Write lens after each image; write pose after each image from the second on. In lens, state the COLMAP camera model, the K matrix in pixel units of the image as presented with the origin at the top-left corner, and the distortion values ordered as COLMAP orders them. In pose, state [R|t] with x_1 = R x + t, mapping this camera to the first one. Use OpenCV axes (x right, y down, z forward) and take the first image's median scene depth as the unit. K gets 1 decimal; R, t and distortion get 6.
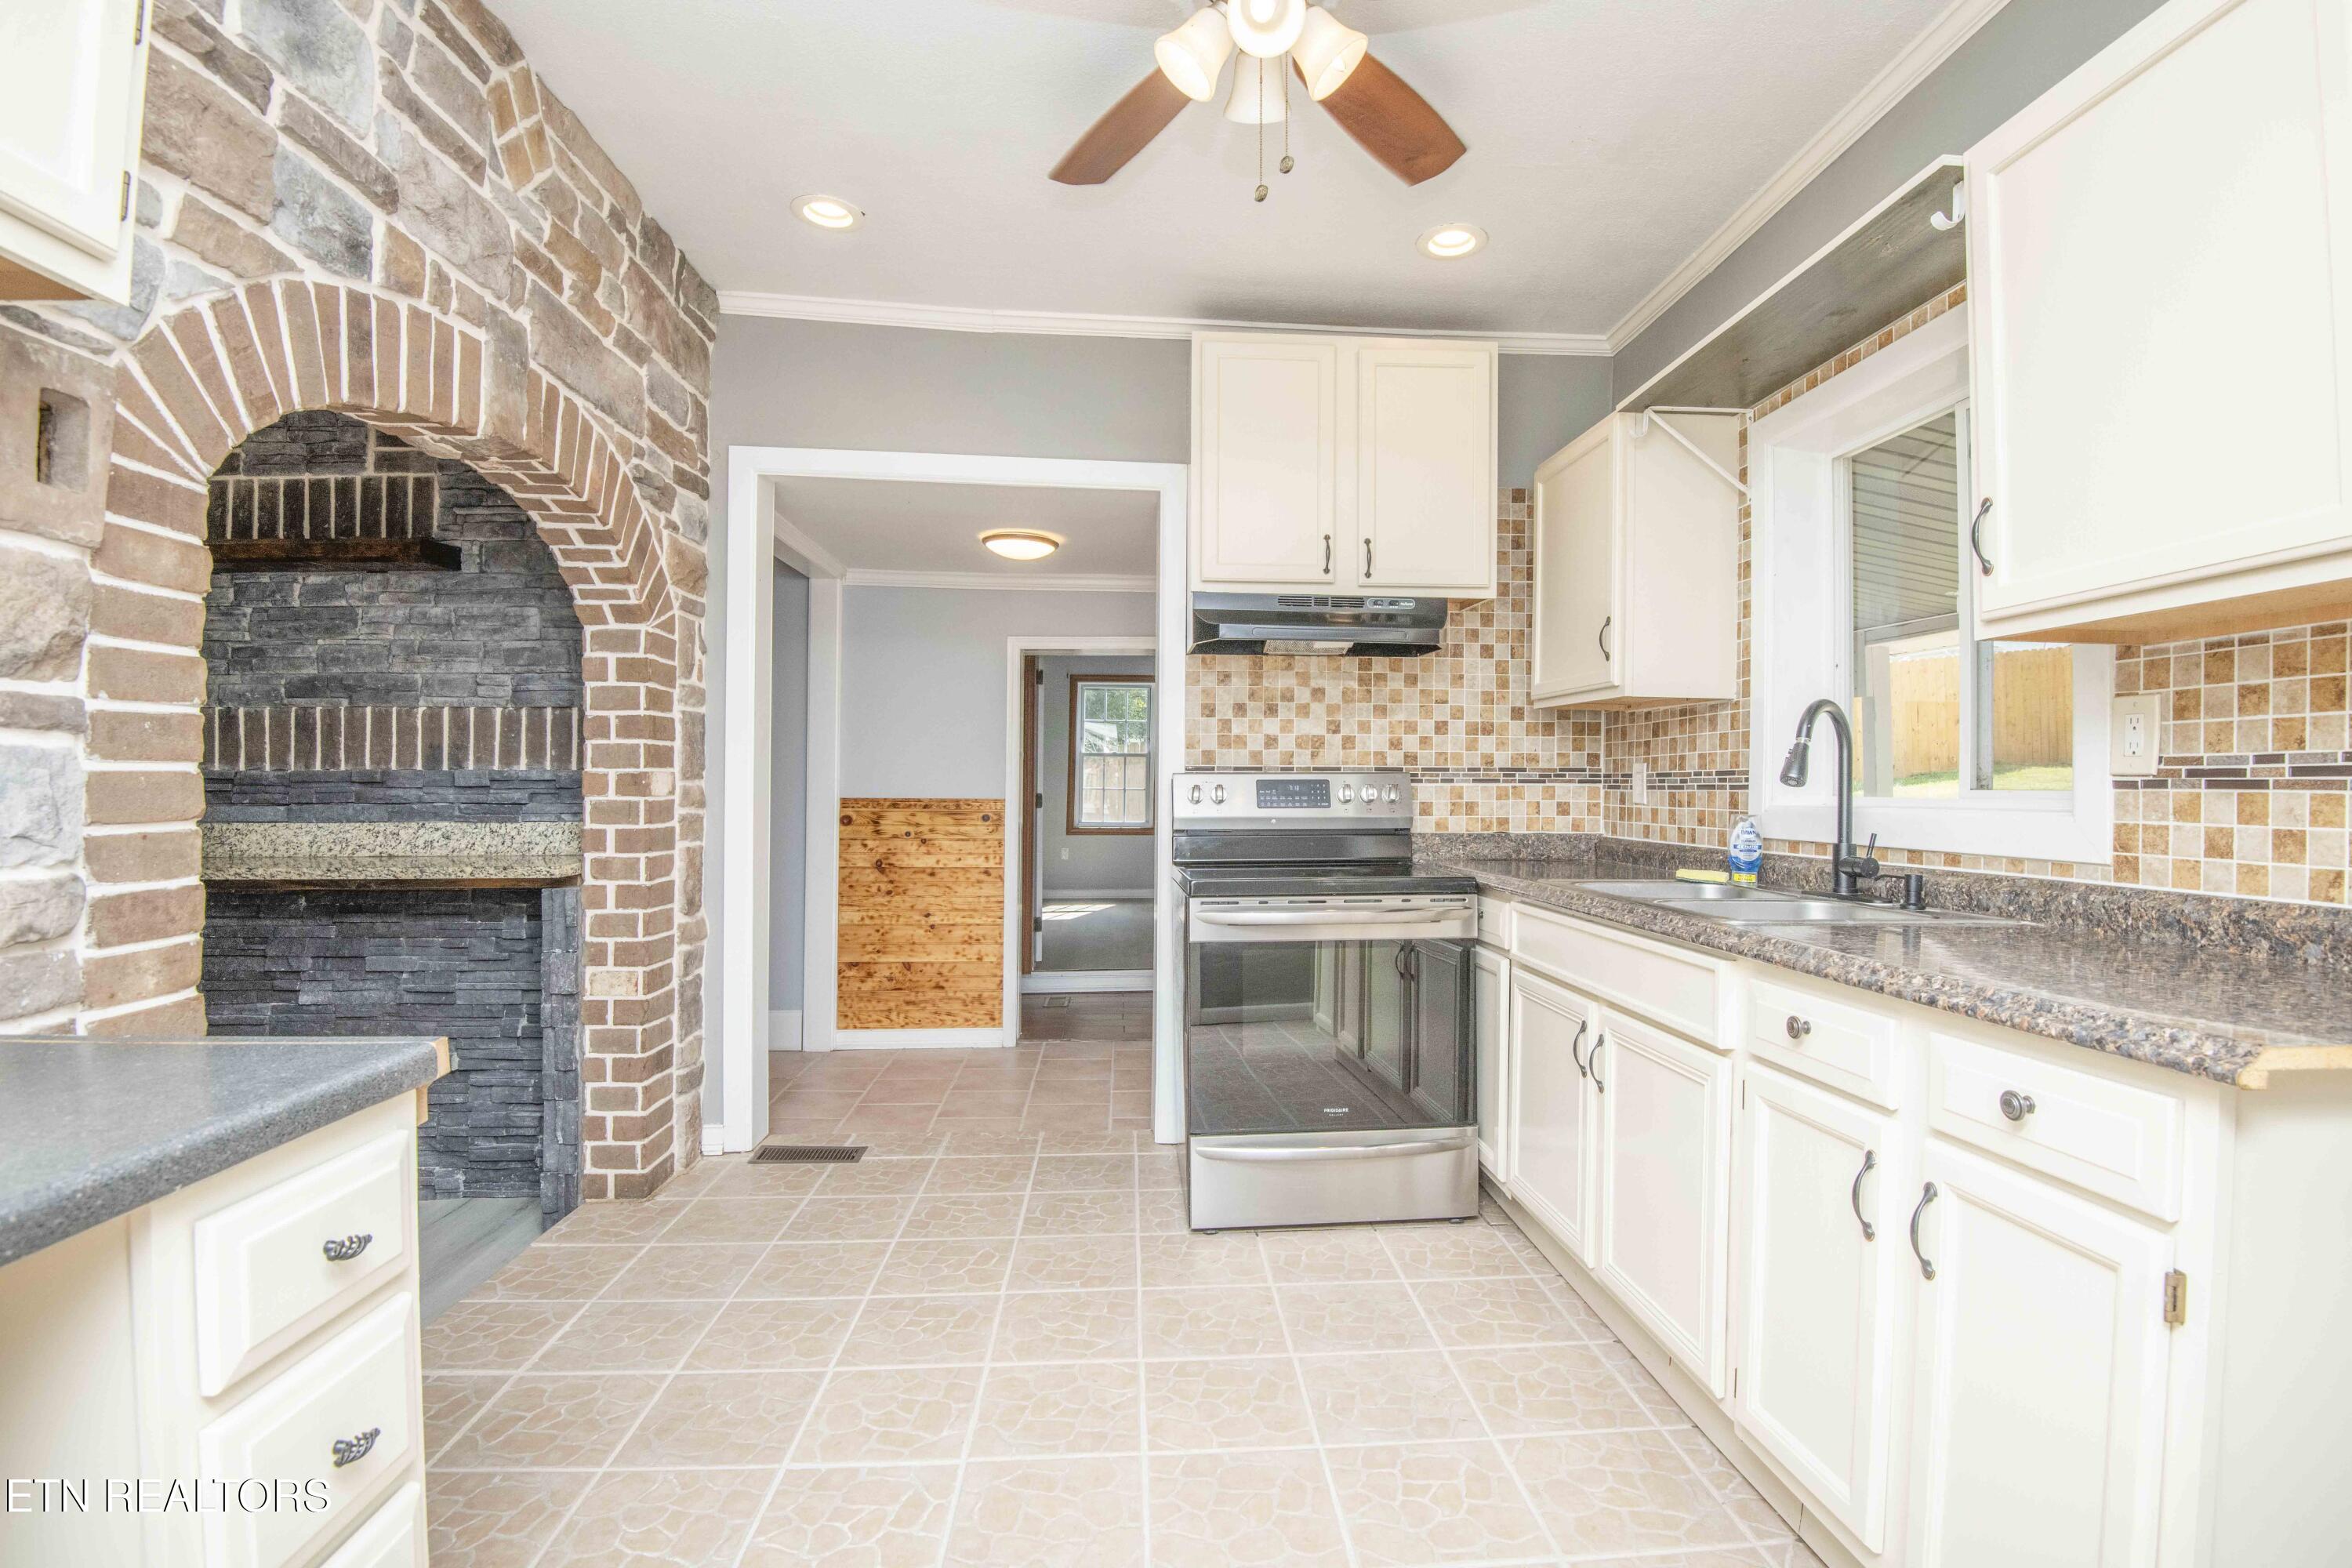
lens RADIAL K [[1096.7, 0, 1178.6], [0, 1096.7, 780.0], [0, 0, 1]] dist [-0.038970, -0.001776]
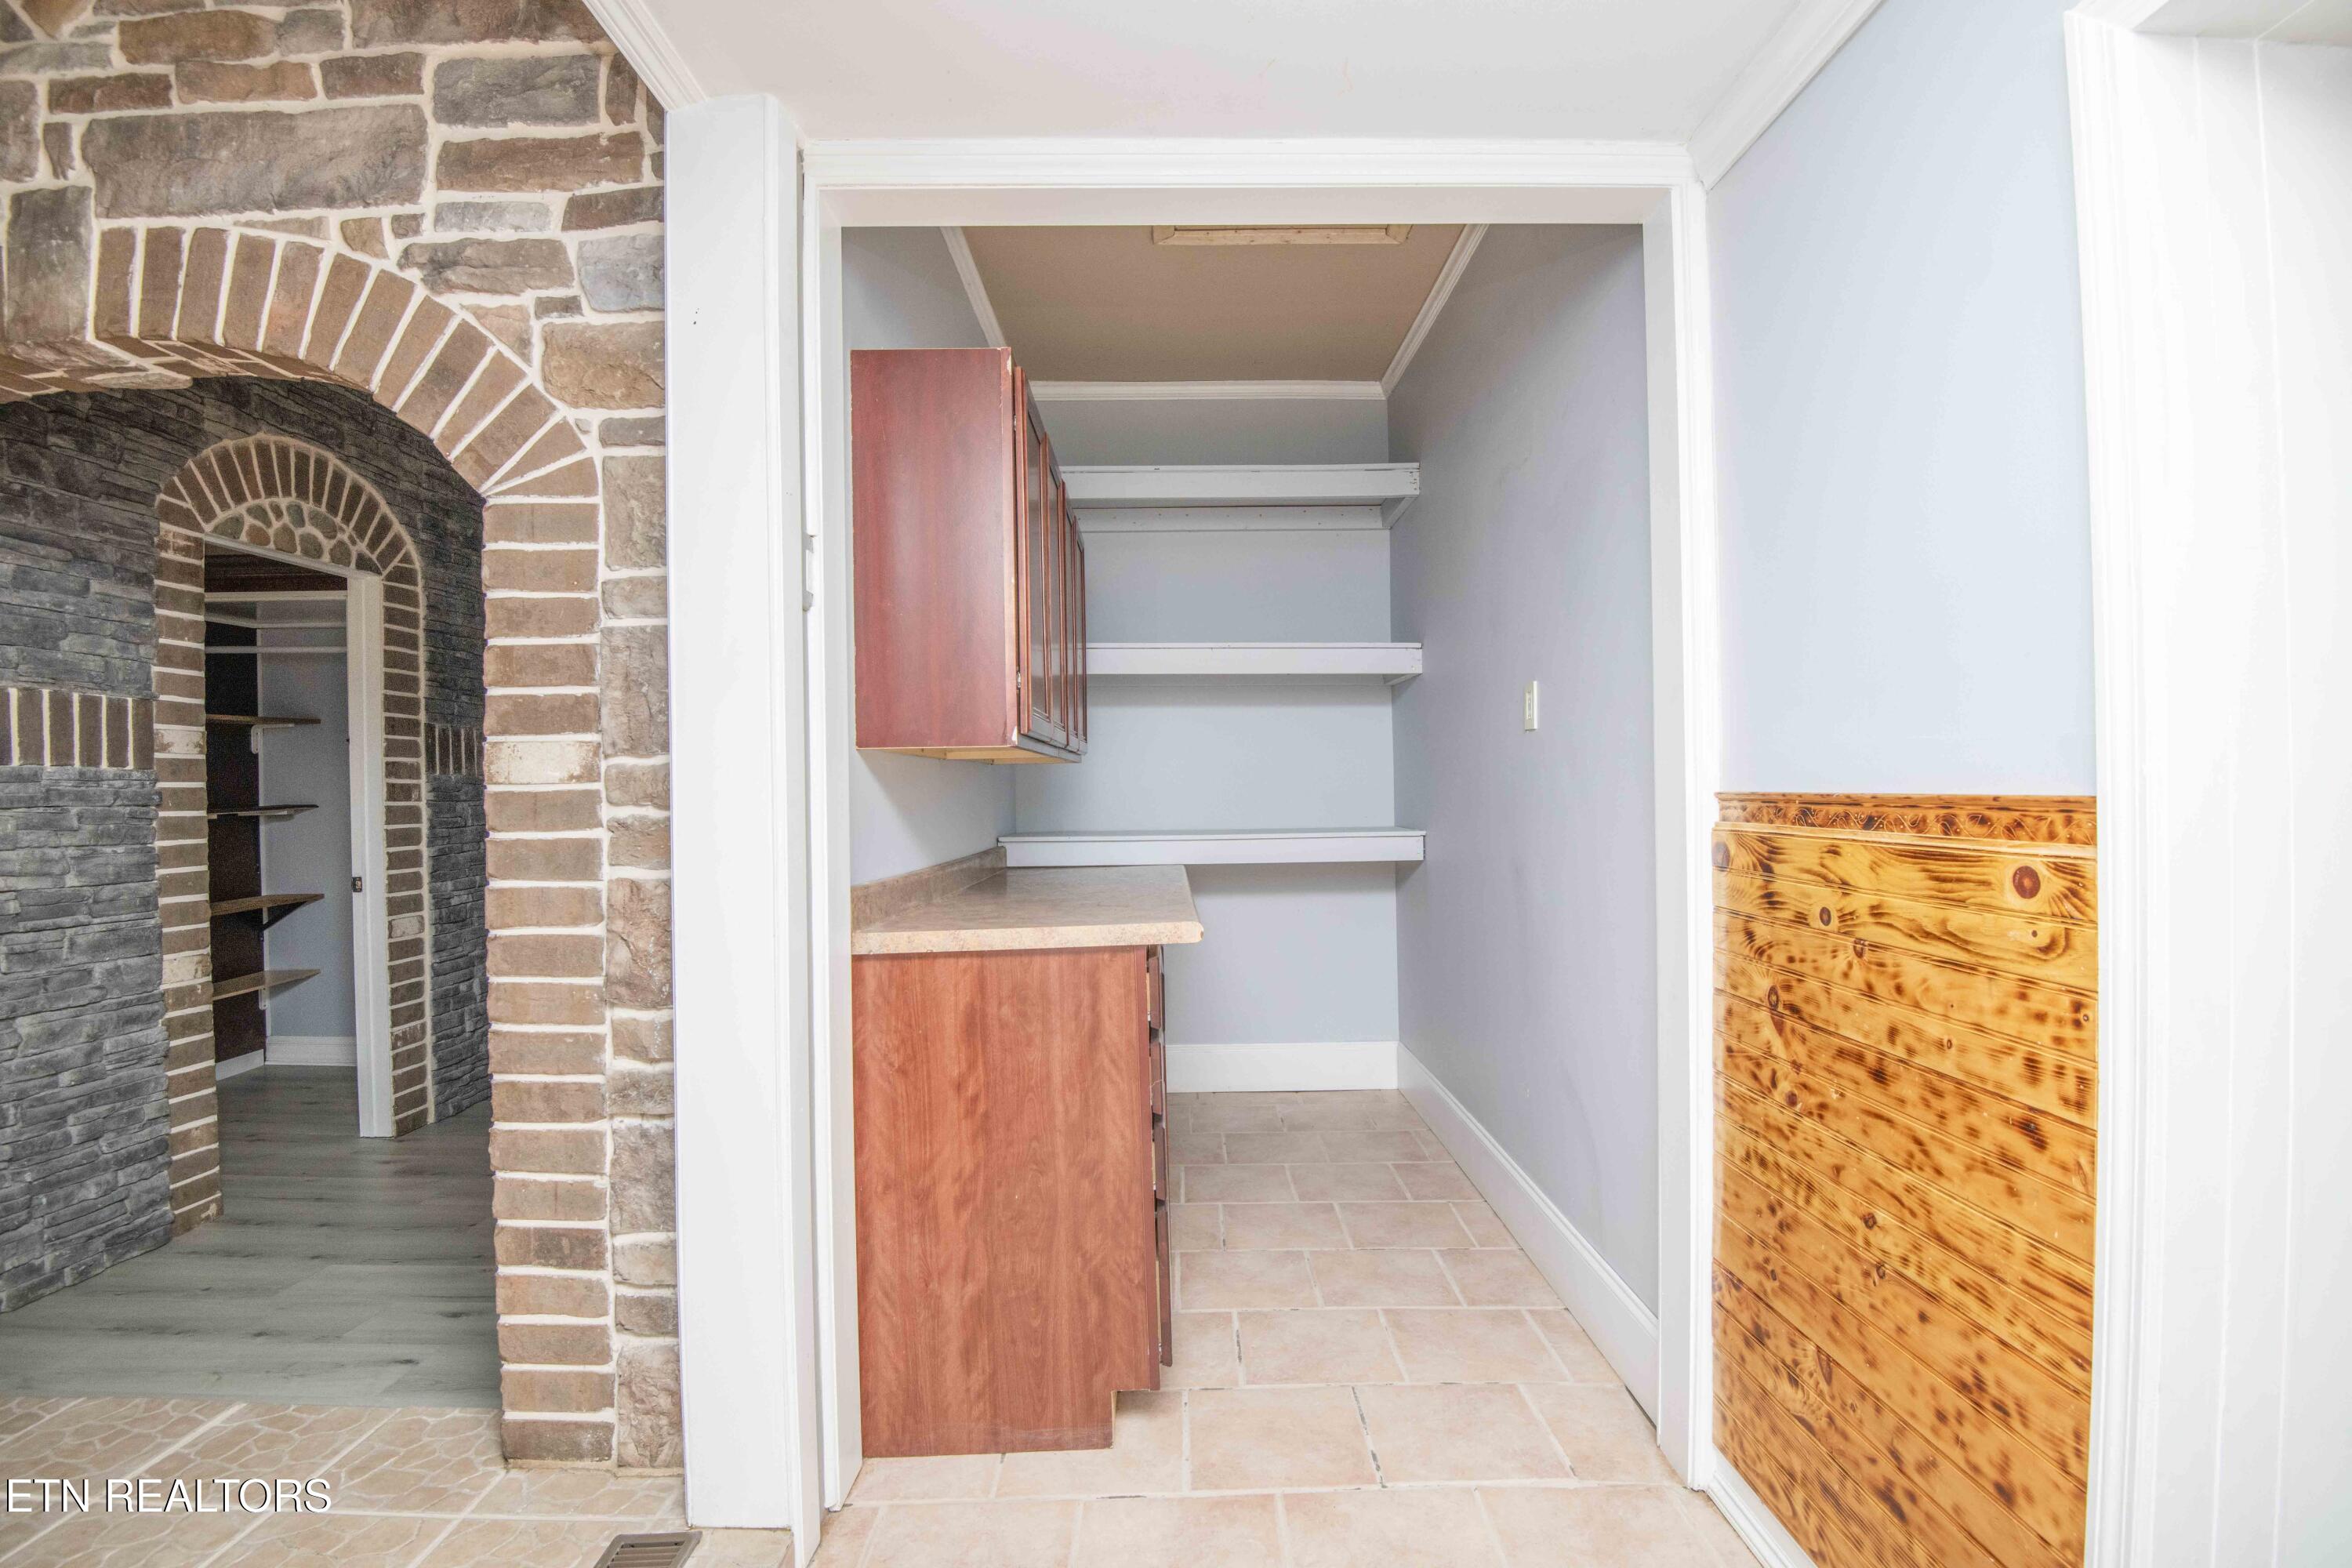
lens RADIAL K [[1096.7, 0, 1175.5], [0, 1096.7, 783.0], [0, 0, 1]] dist [-0.038970, -0.001776]
pose [[-0.042940, -0.005004, -0.999065, 0.106070], [0.013411, 0.999894, -0.005585, 0.030835], [0.998988, -0.013639, -0.042868, 1.916541]]
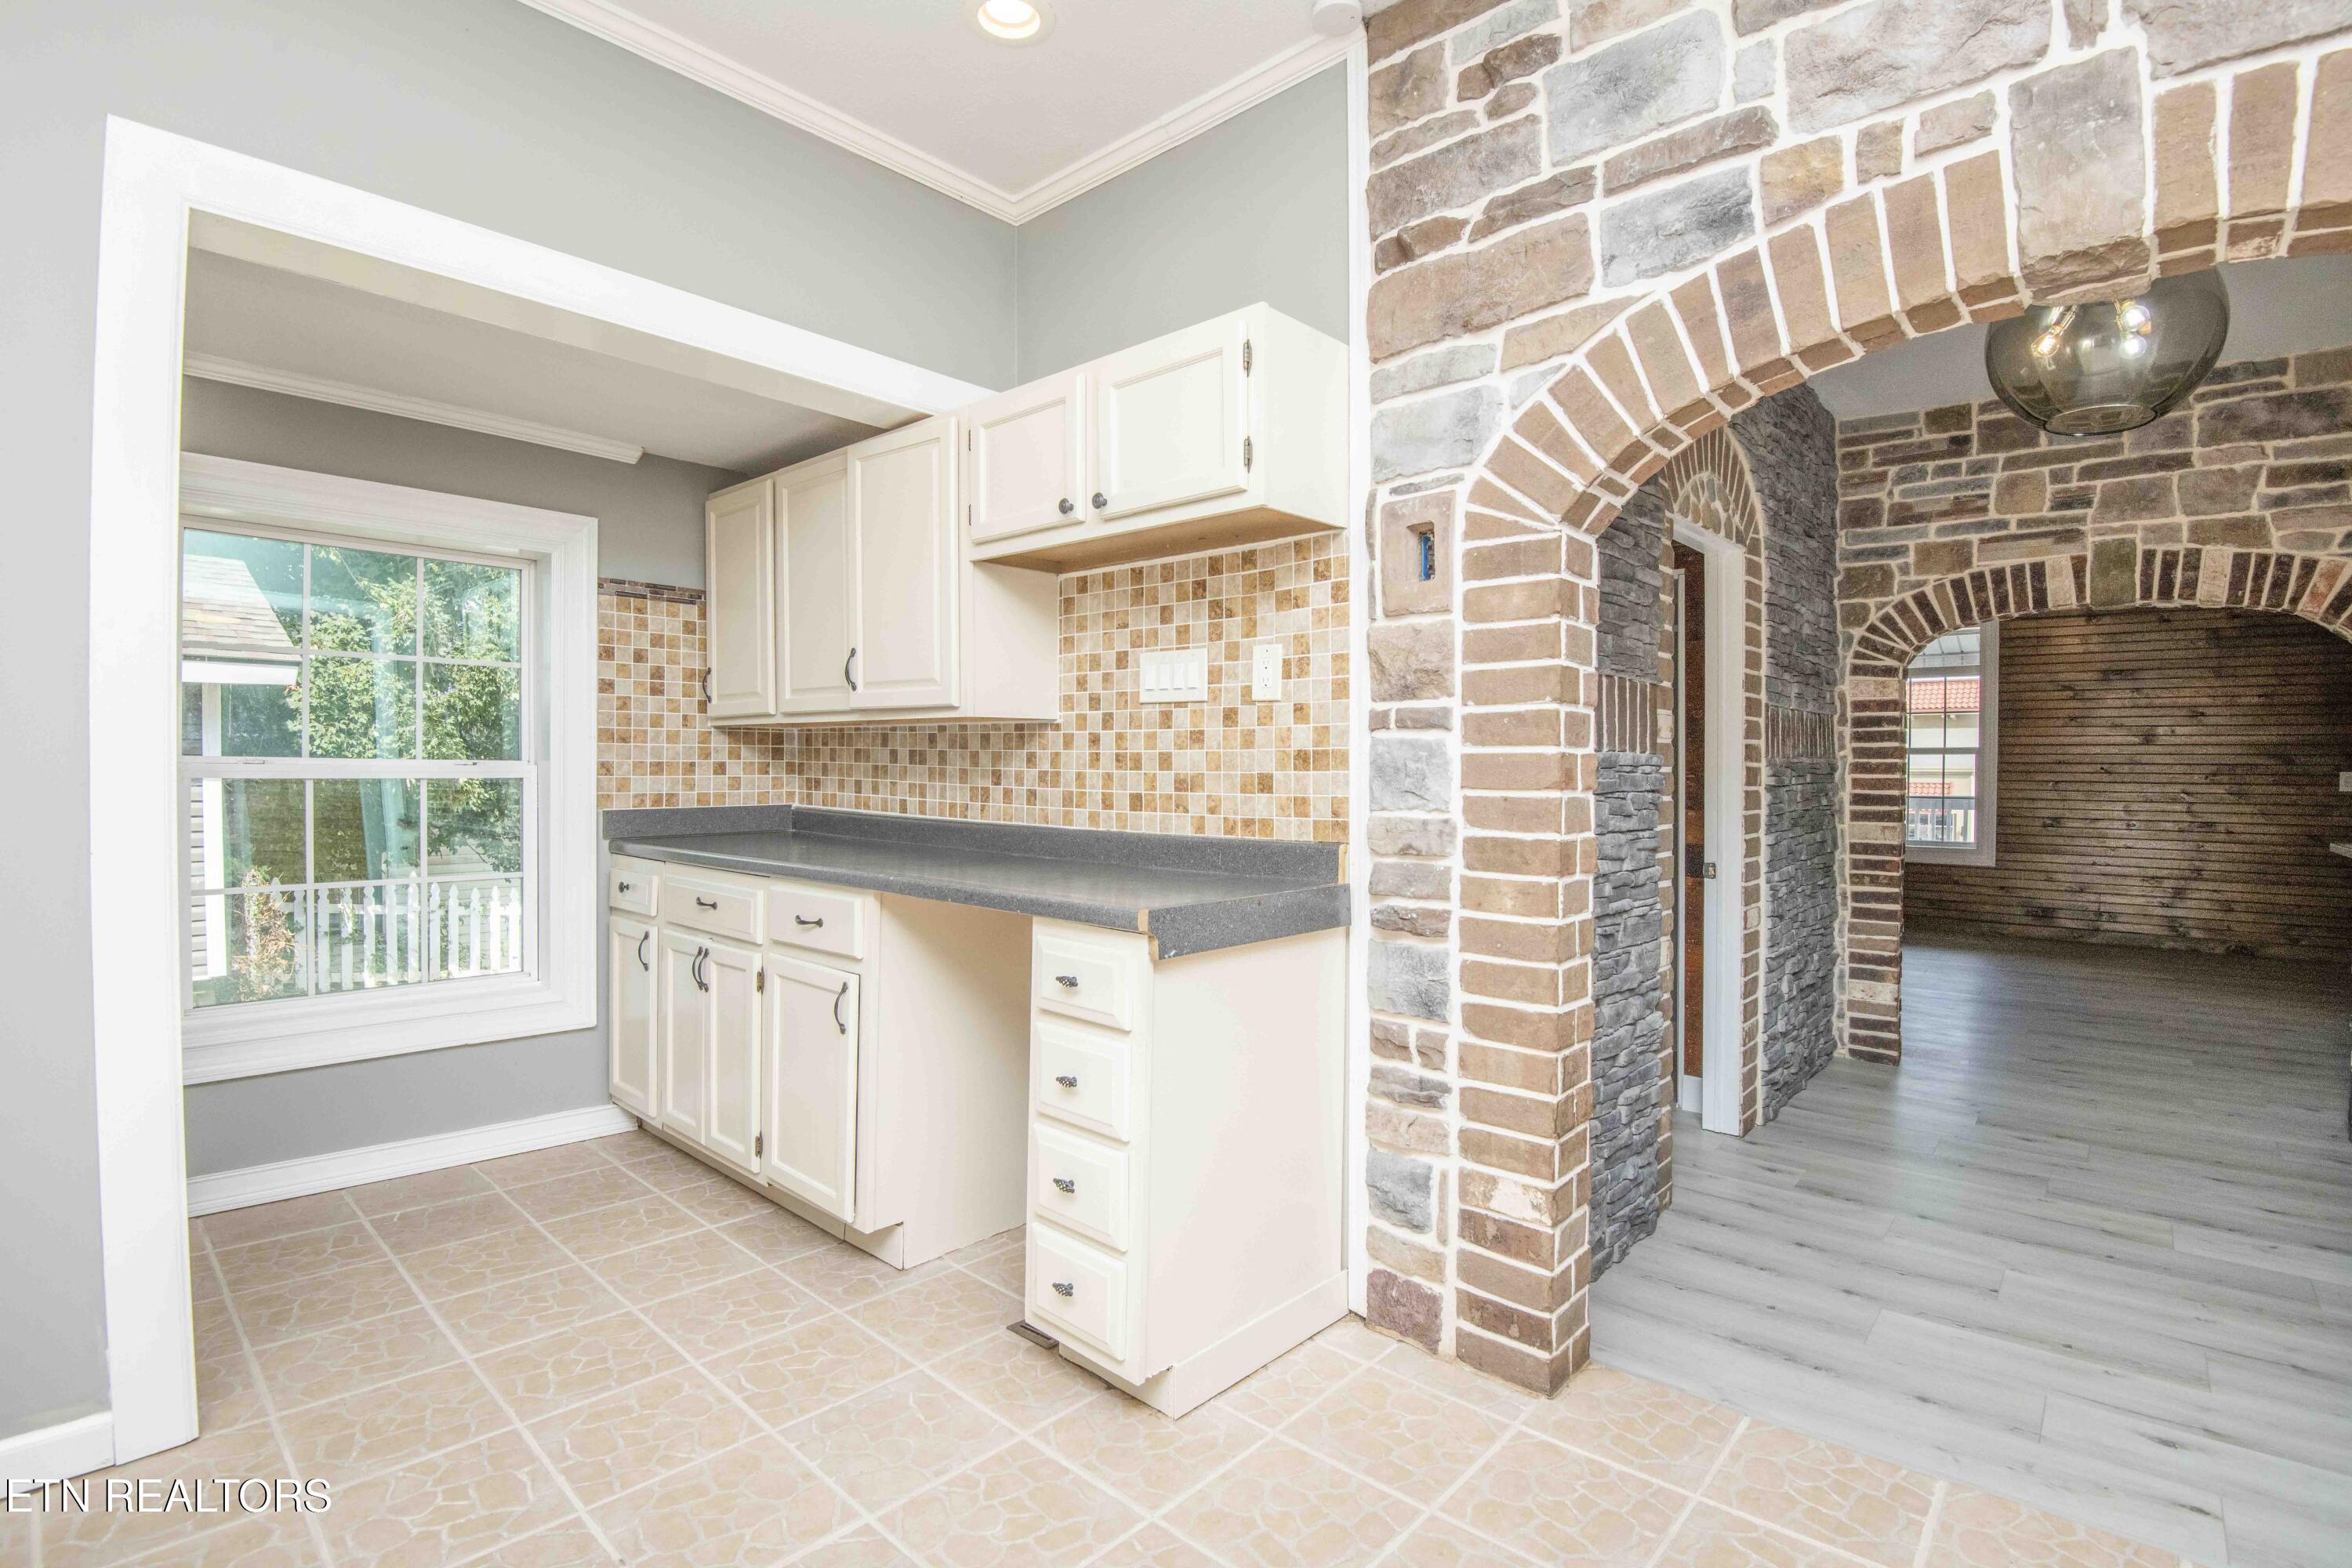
lens RADIAL K [[1096.7, 0, 1188.7], [0, 1096.7, 772.5], [0, 0, 1]] dist [-0.038970, -0.001776]
pose [[-0.706139, 0.000156, -0.708073, 0.224222], [-0.006051, 0.999962, 0.006256, 0.006787], [0.708047, 0.008702, -0.706111, 1.086966]]
